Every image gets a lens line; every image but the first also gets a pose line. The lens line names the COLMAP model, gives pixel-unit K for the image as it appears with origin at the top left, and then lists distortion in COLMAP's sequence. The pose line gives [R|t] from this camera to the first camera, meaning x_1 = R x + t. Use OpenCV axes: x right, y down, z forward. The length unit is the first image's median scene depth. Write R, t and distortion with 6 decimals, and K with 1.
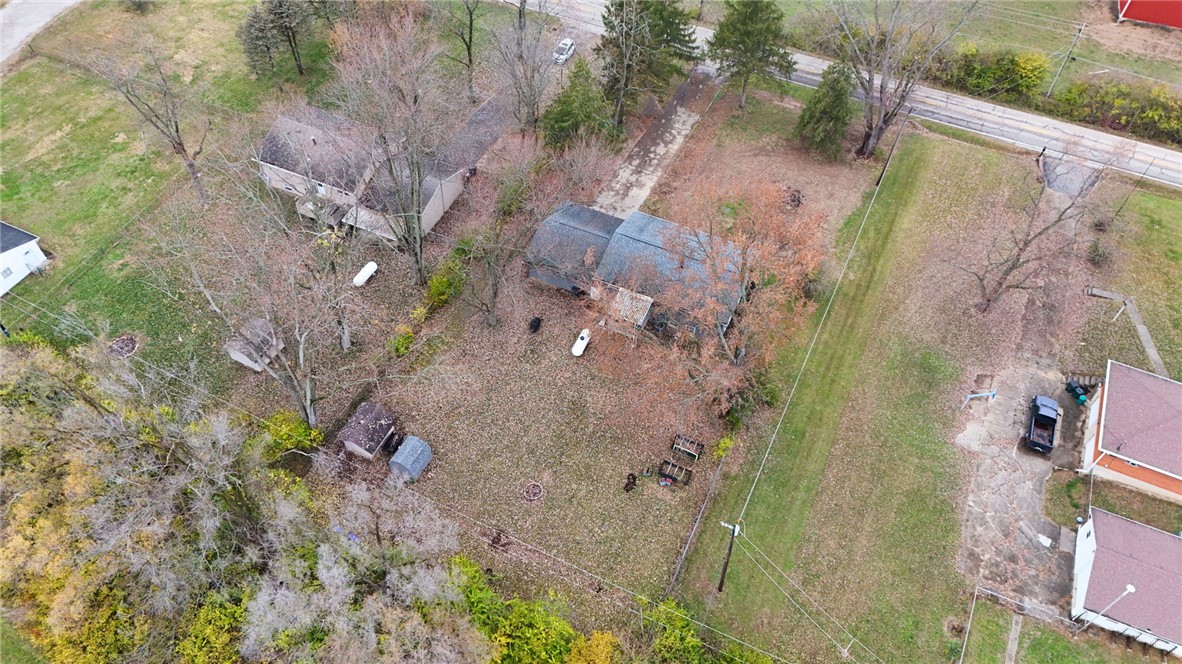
lens RADIAL K [[875.4, 0, 591.0], [0, 875.4, 332.0], [0, 0, 1]] dist [0.041330, -0.004405]
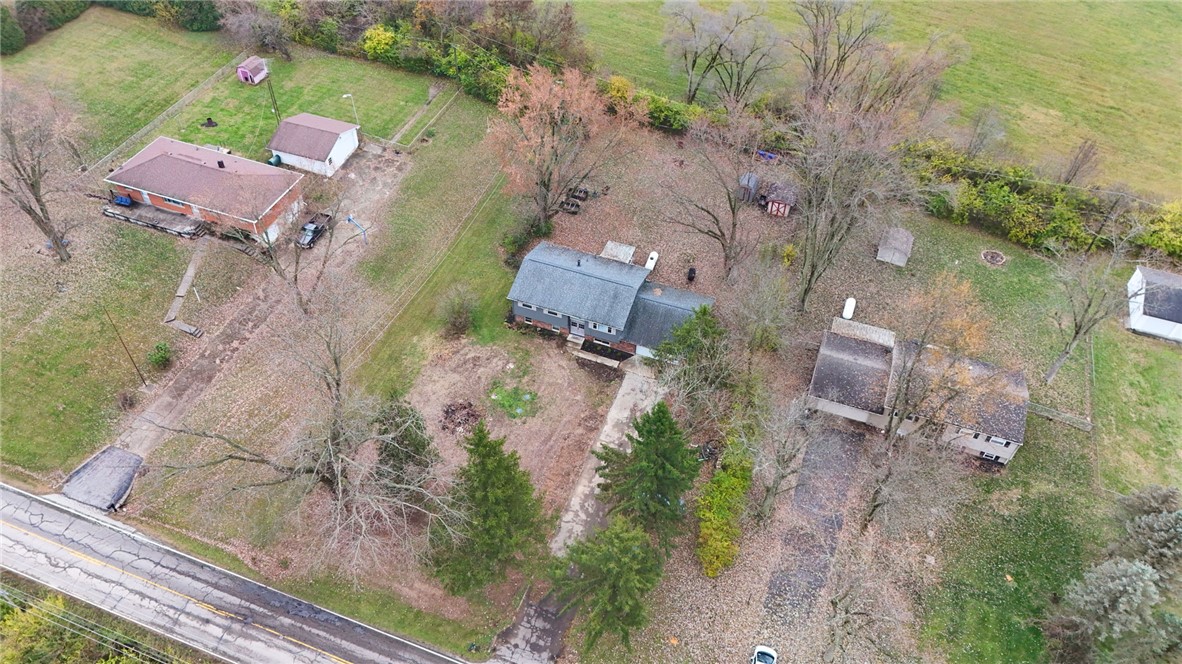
lens RADIAL K [[875.4, 0, 591.0], [0, 875.4, 332.0], [0, 0, 1]] dist [0.041330, -0.004405]
pose [[-0.995279, 0.022715, -0.094361, 0.170828], [-0.096460, -0.123843, 0.987602, -1.067056], [0.010747, 0.992042, 0.125450, 0.801039]]
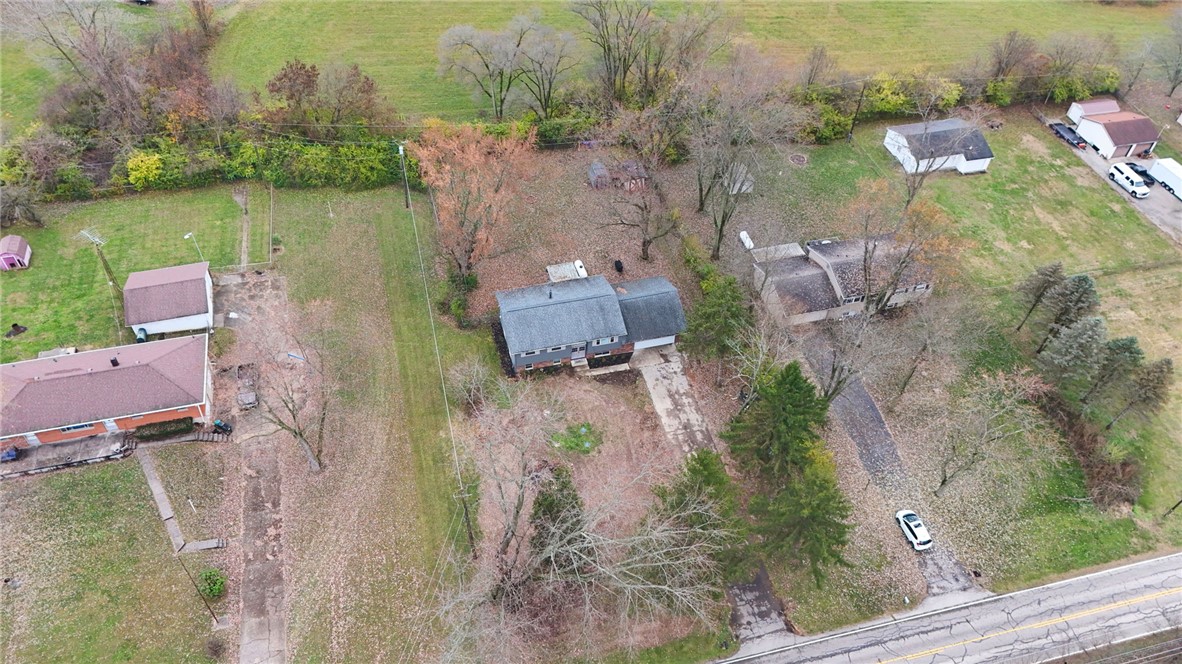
lens RADIAL K [[875.4, 0, 591.0], [0, 875.4, 332.0], [0, 0, 1]] dist [0.041330, -0.004405]
pose [[-0.763263, 0.428711, -0.483359, 0.573226], [-0.534884, 0.000339, 0.844926, -0.971253], [0.362393, 0.903442, 0.229052, 0.666762]]
